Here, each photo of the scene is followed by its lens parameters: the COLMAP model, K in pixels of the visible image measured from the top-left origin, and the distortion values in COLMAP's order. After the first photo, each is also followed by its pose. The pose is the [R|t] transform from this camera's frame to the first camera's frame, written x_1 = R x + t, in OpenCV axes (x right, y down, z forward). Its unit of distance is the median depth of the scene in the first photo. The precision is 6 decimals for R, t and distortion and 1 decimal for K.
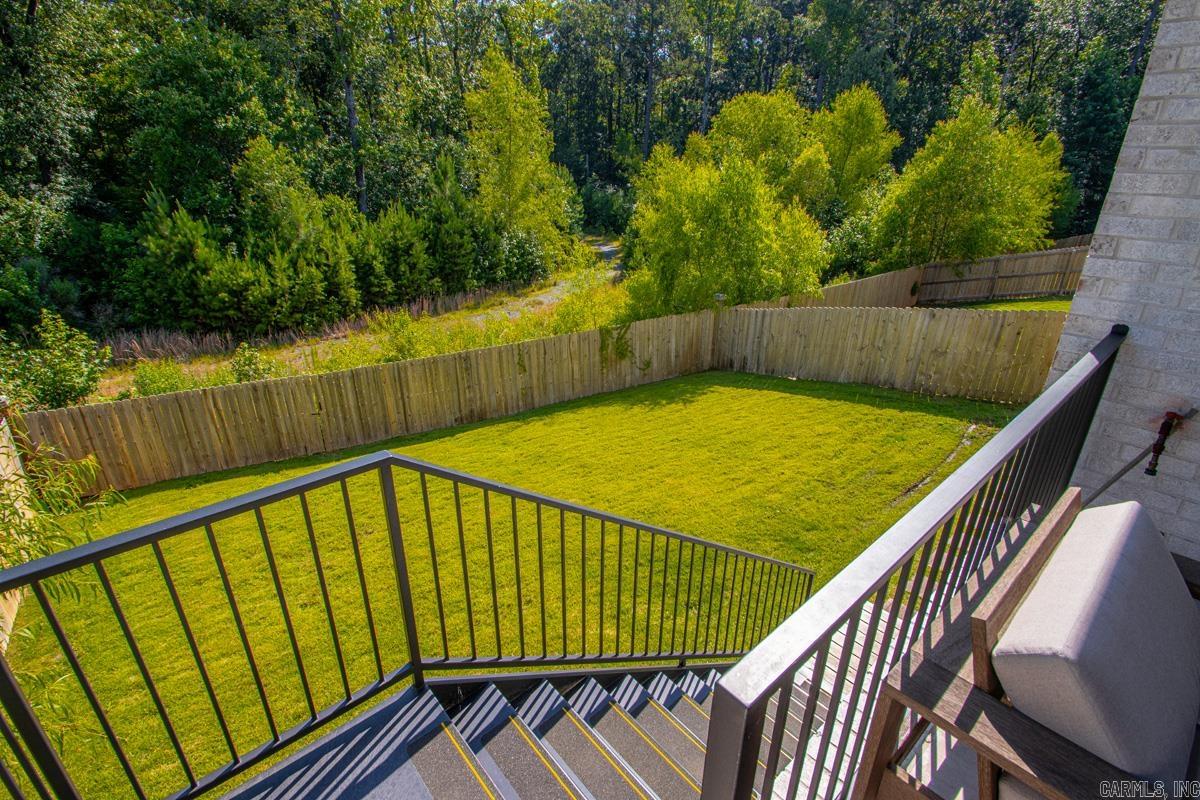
lens RADIAL K [[559.5, 0, 600.0], [0, 559.5, 400.0], [0, 0, 1]] dist [0.024885, -0.022841]
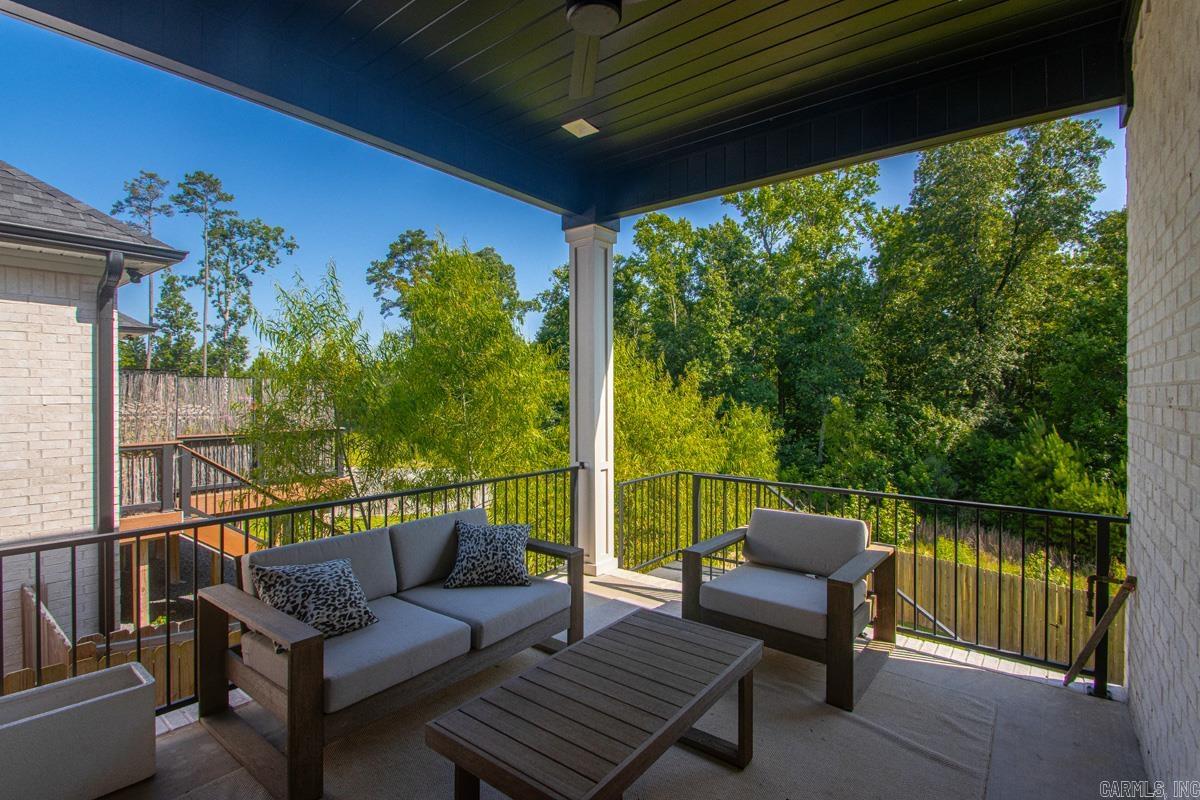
lens RADIAL K [[575.7, 0, 600.0], [0, 575.7, 400.0], [0, 0, 1]] dist [0.017329, -0.025956]
pose [[0.199312, 0.014269, -0.979832, 0.180208], [-0.383410, 0.921318, -0.064574, 0.015868], [0.901816, 0.388548, 0.189100, -0.041329]]
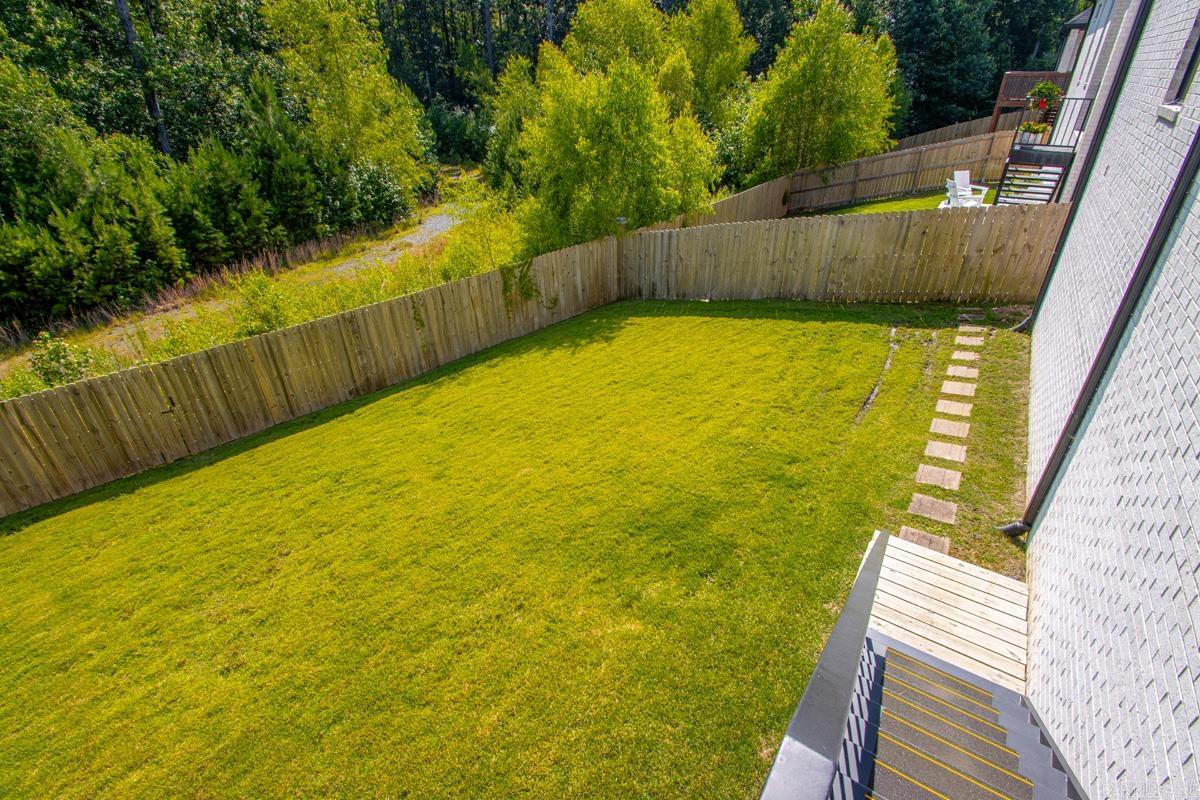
lens RADIAL K [[559.5, 0, 600.0], [0, 559.5, 400.0], [0, 0, 1]] dist [0.024885, -0.022841]
pose [[0.969363, -0.145033, 0.198244, -0.035691], [0.120811, 0.984218, 0.129307, -0.011122], [-0.213869, -0.101395, 0.971586, 0.049794]]
